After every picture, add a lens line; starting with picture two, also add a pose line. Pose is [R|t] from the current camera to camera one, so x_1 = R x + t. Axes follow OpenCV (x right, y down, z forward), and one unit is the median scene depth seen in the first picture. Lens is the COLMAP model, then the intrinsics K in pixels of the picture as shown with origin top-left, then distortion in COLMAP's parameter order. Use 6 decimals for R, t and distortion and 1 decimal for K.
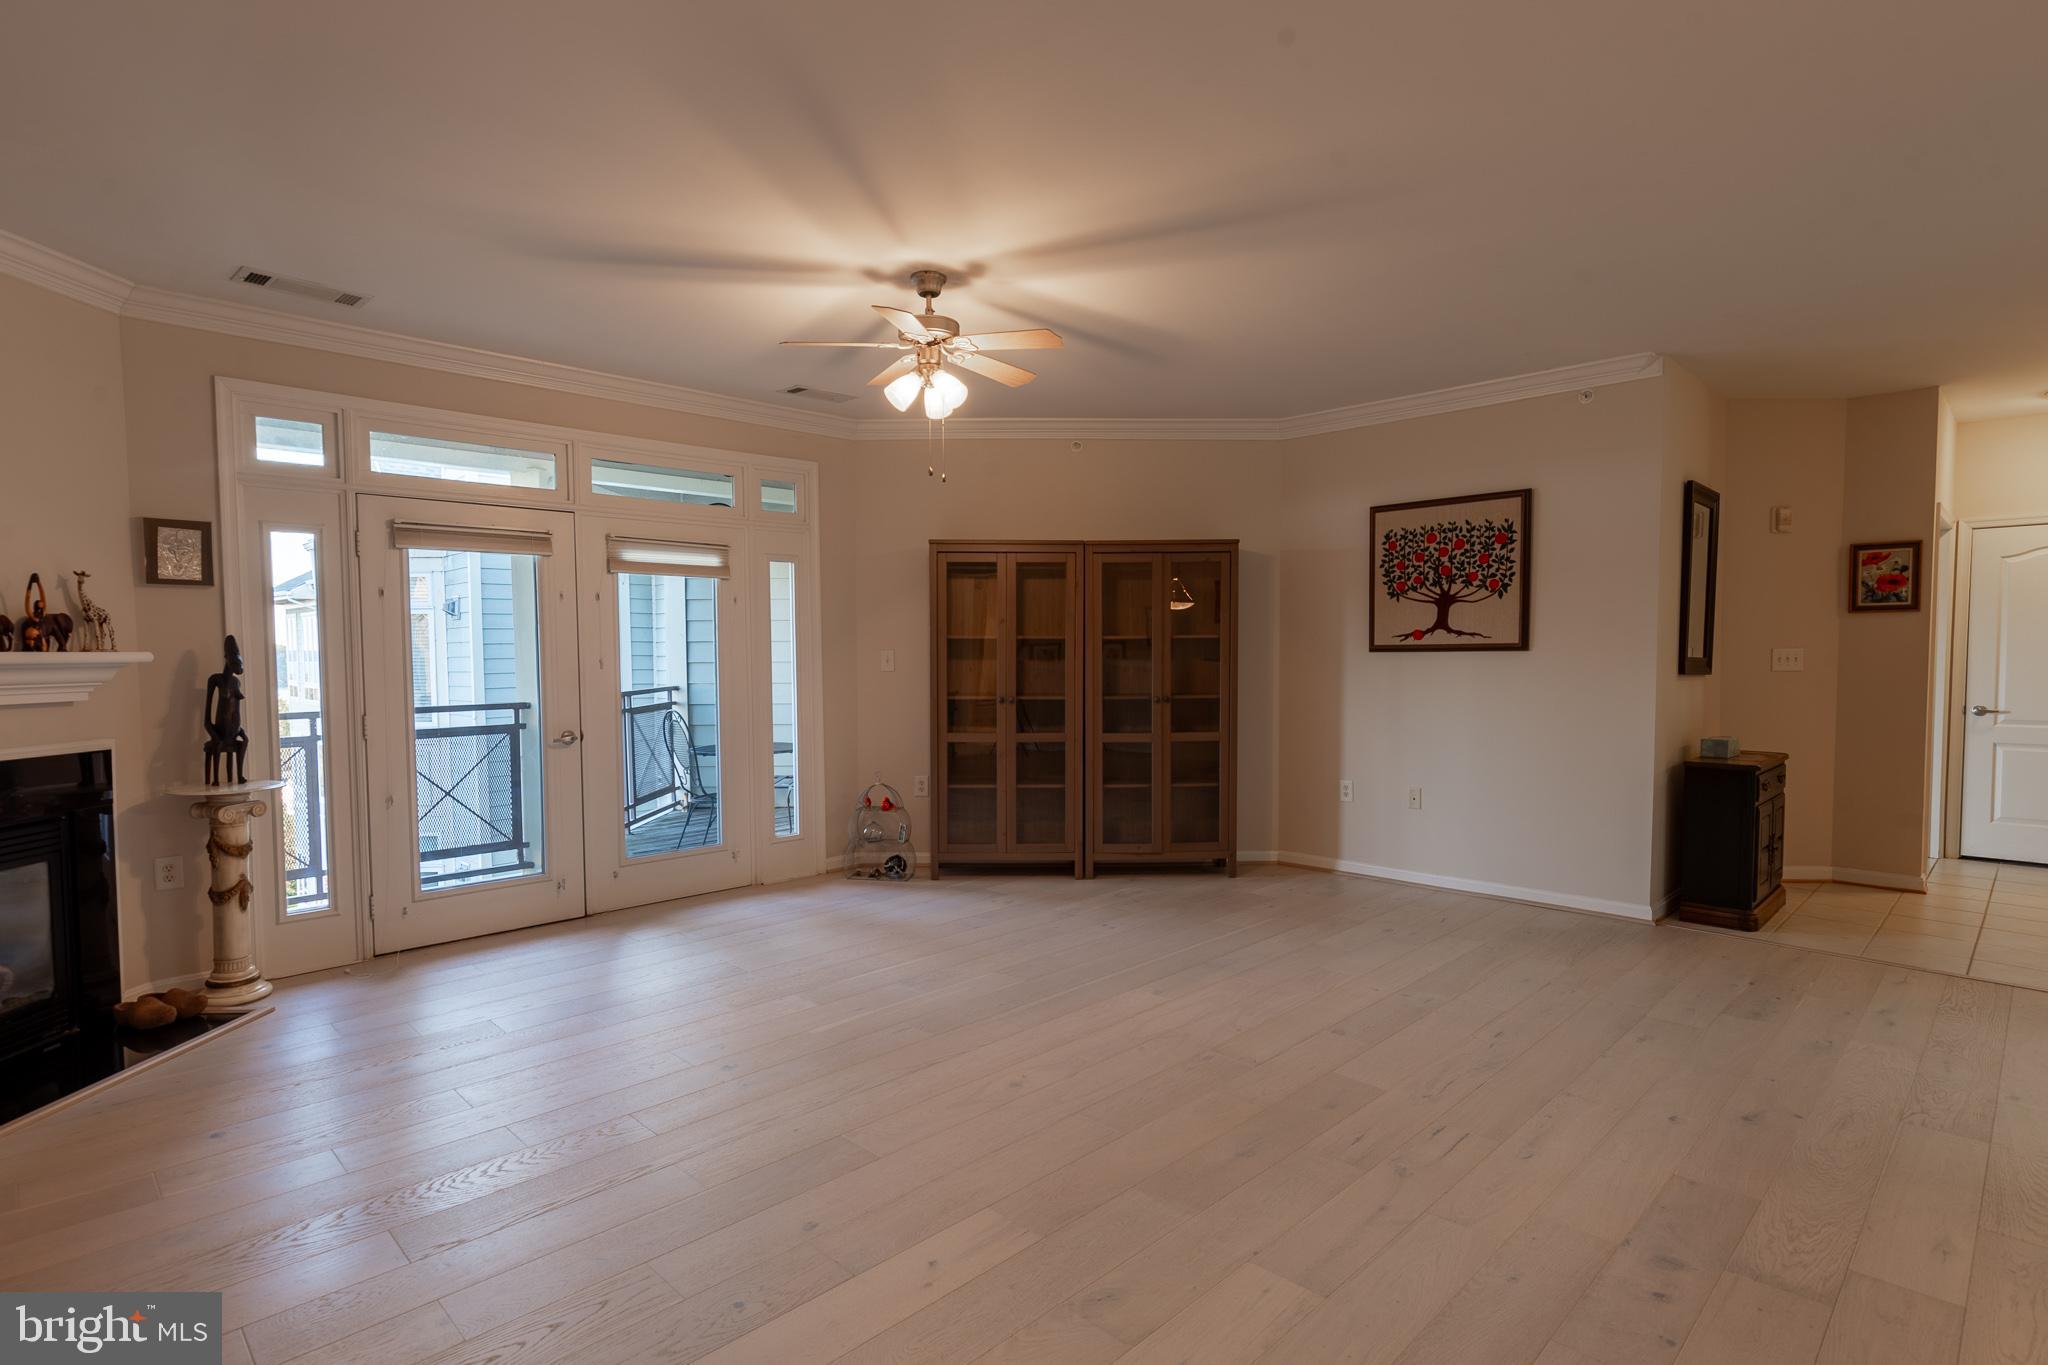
lens RADIAL K [[988.0, 0, 1023.0], [0, 988.0, 697.1], [0, 0, 1]] dist [-0.000578, -0.000111]
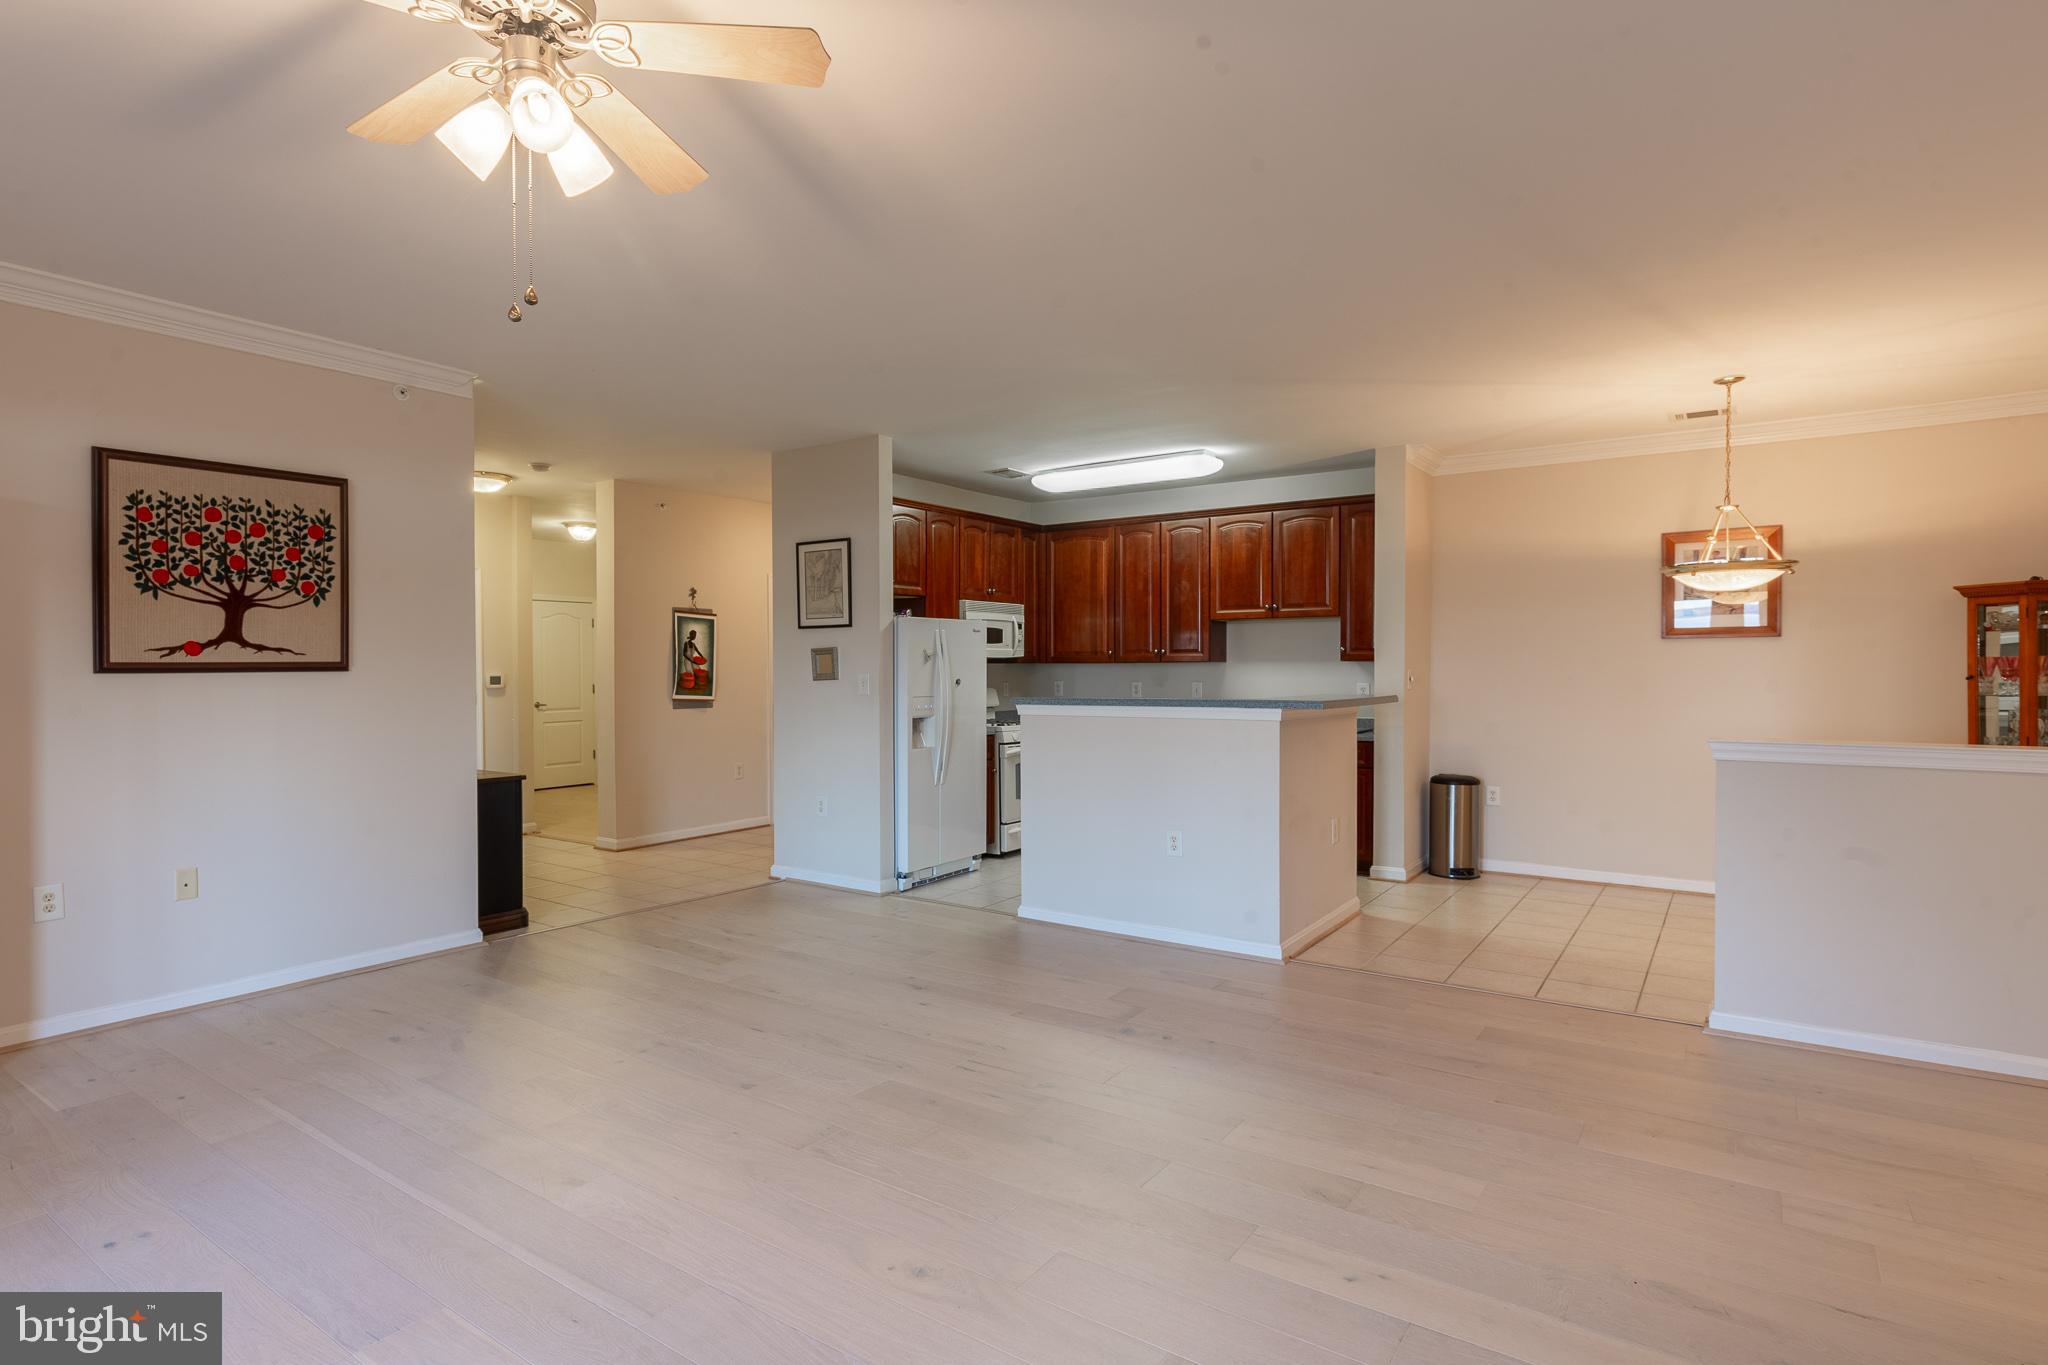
lens RADIAL K [[988.0, 0, 1014.0], [0, 988.0, 678.1], [0, 0, 1]] dist [-0.000578, -0.000111]
pose [[-0.131437, -0.006465, 0.991303, -0.381088], [0.048320, 0.998748, 0.012921, -0.023516], [-0.990146, 0.049598, -0.130960, 0.530411]]
